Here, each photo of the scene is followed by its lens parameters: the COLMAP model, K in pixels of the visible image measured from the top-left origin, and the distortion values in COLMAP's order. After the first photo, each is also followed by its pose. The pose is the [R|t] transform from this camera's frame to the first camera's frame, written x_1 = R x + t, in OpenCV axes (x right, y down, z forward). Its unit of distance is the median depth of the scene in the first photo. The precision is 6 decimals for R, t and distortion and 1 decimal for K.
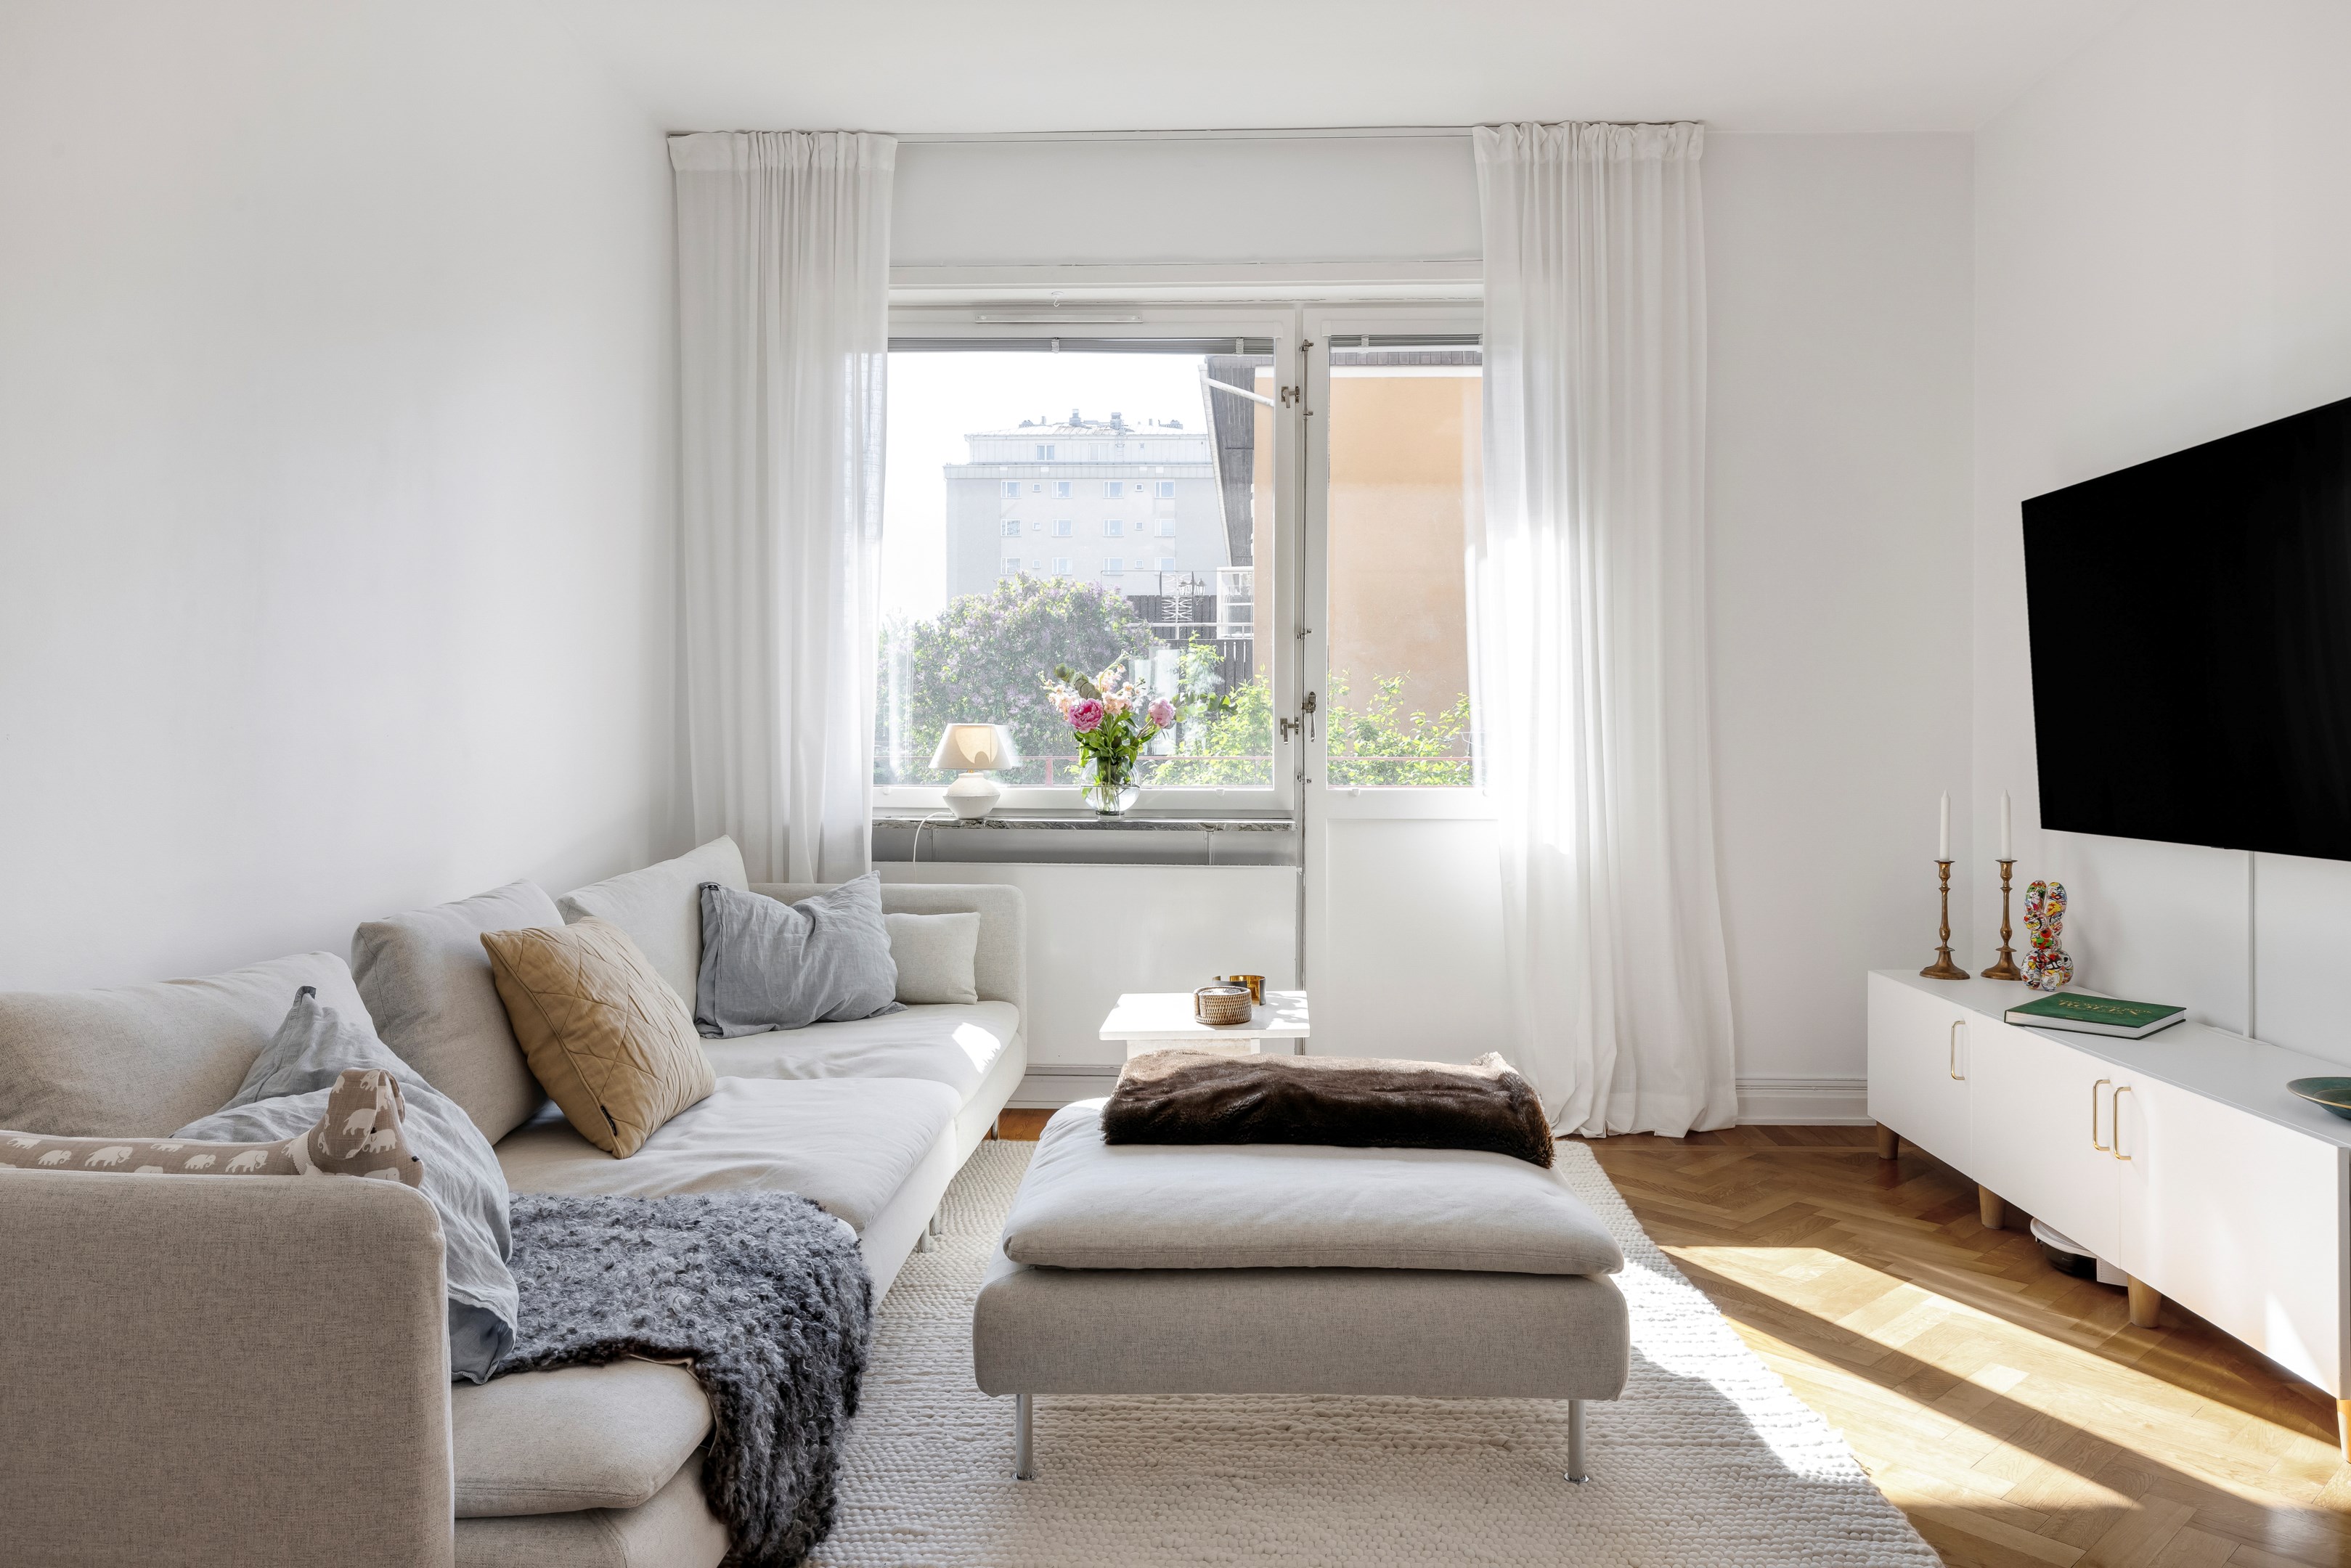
lens RADIAL K [[1620.9, 0, 1176.1], [0, 1620.9, 729.1], [0, 0, 1]] dist [-0.003950, 0.002533]
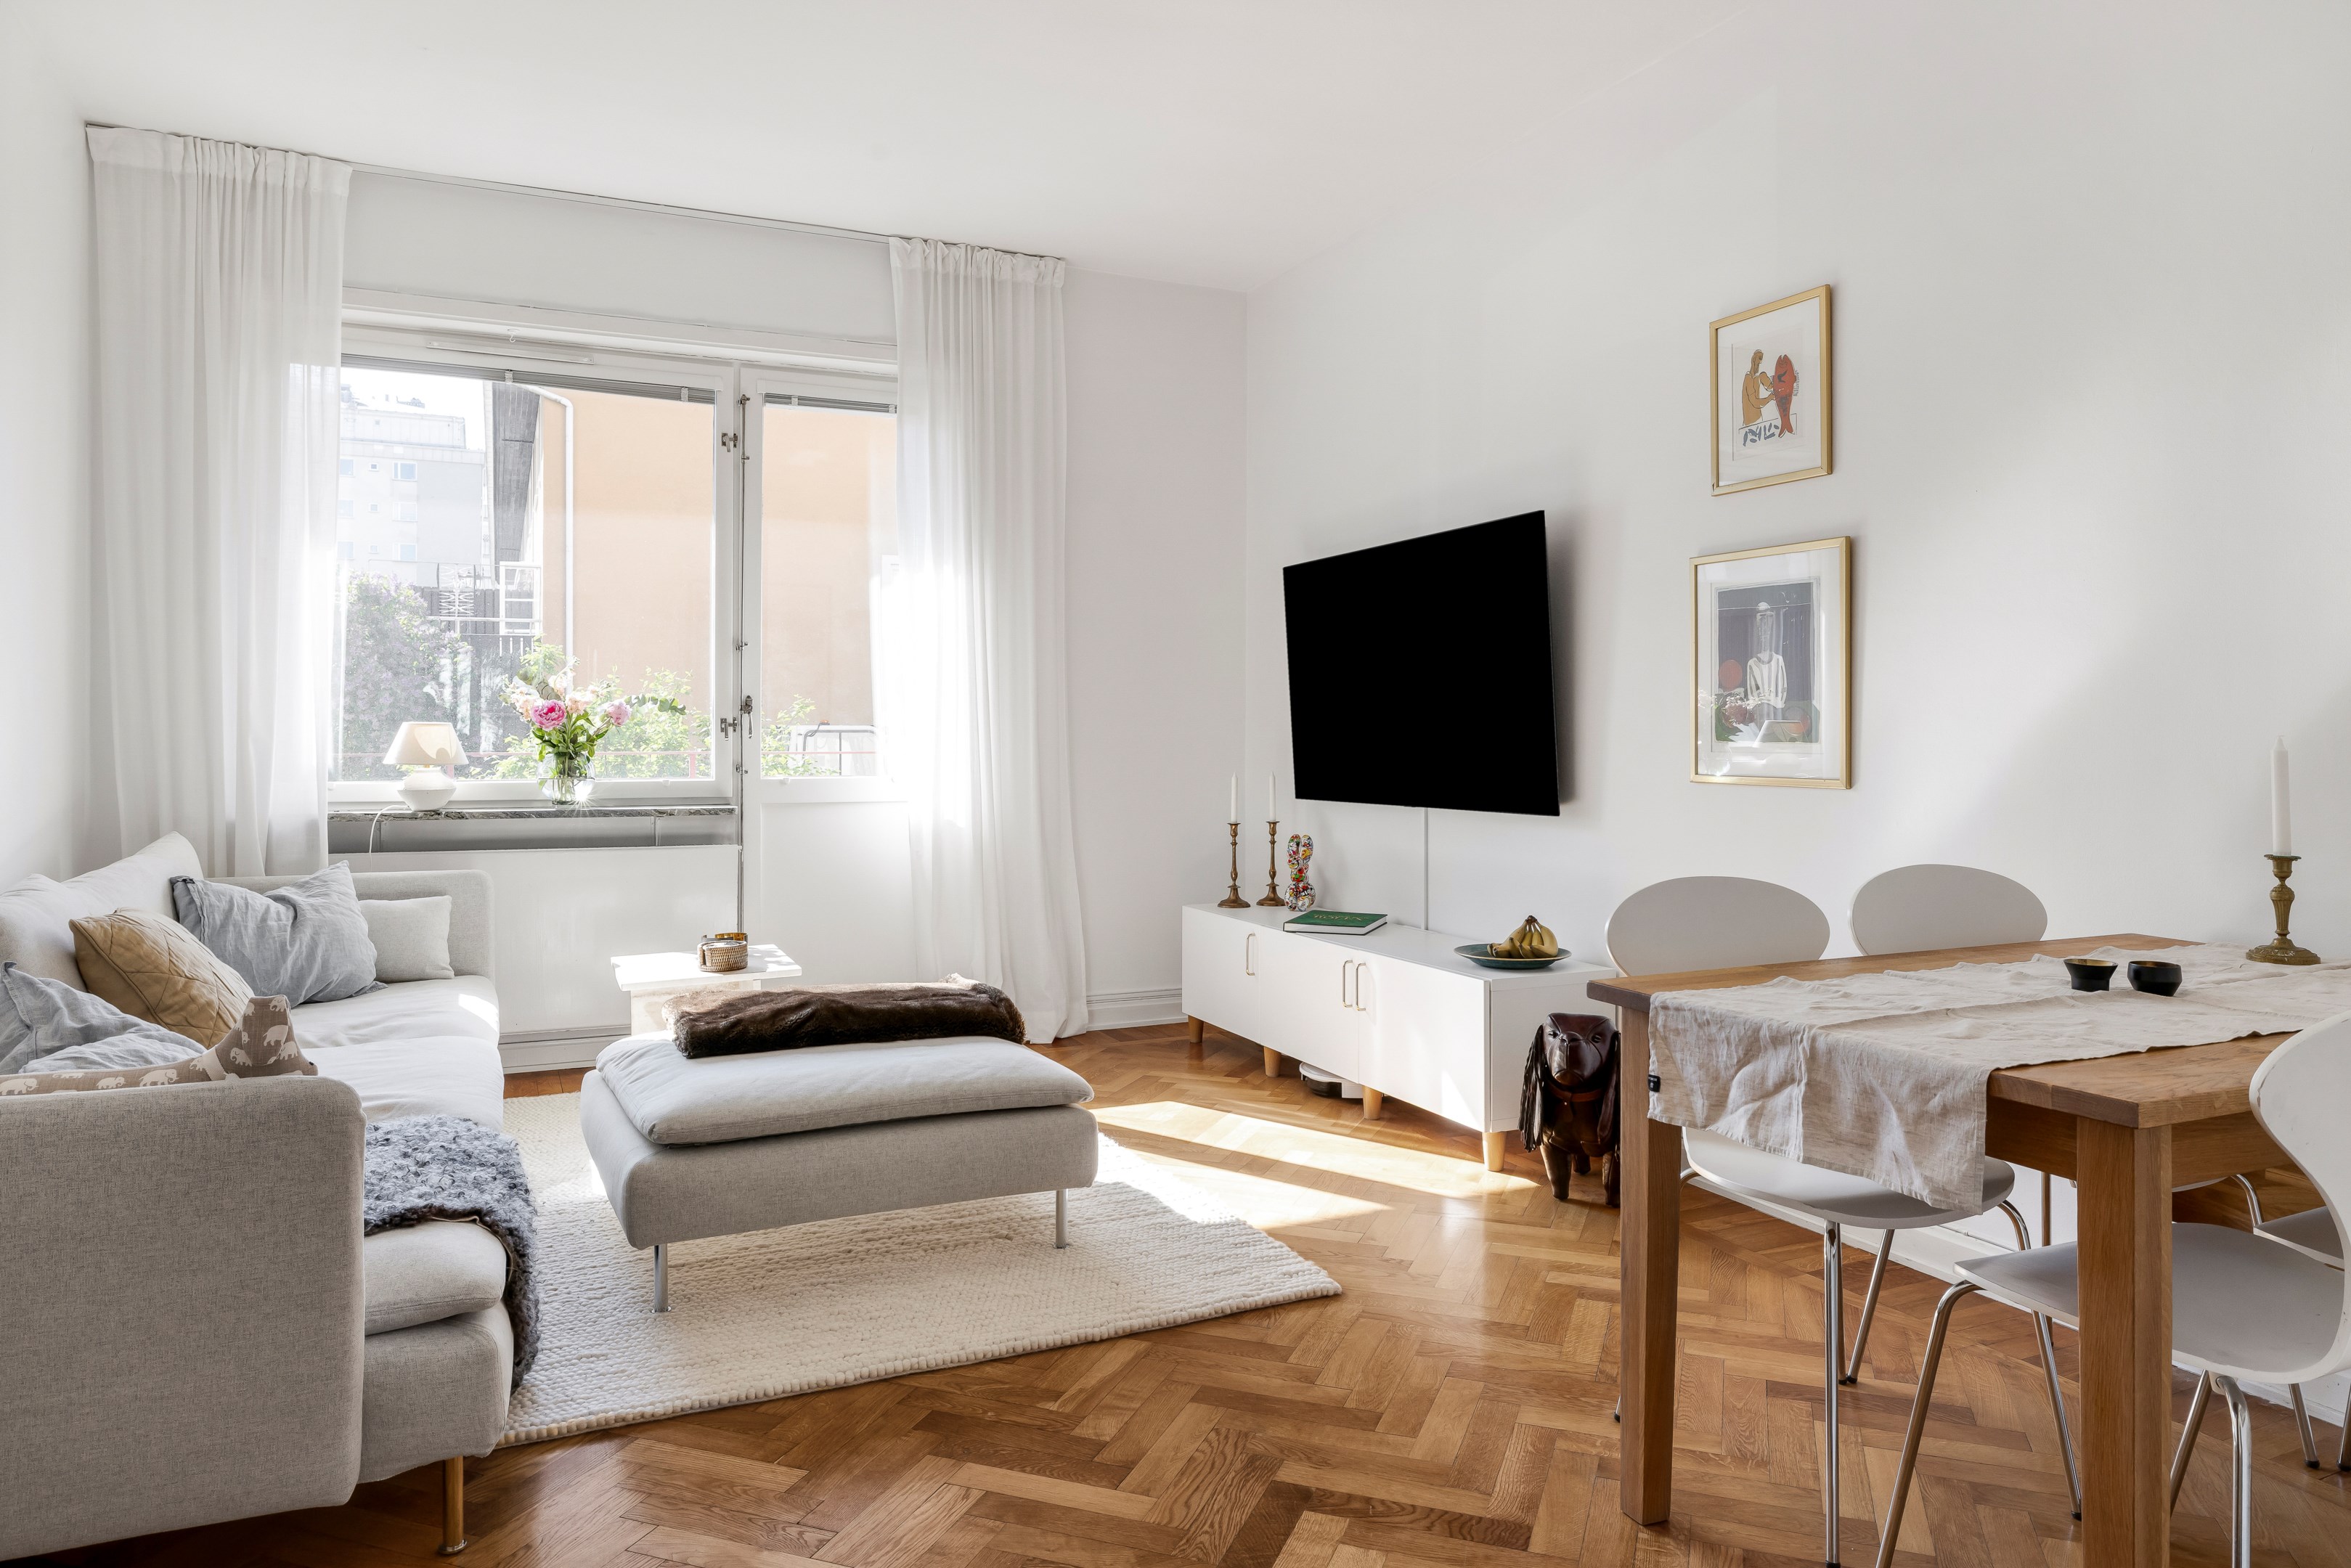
lens RADIAL K [[1620.9, 0, 1176.1], [0, 1620.9, 729.1], [0, 0, 1]] dist [-0.003950, 0.002533]
pose [[0.888649, 0.000223, 0.458588, -0.194955], [-0.001231, 0.999997, 0.001898, -0.001572], [-0.458587, -0.002251, 0.888647, -0.198902]]
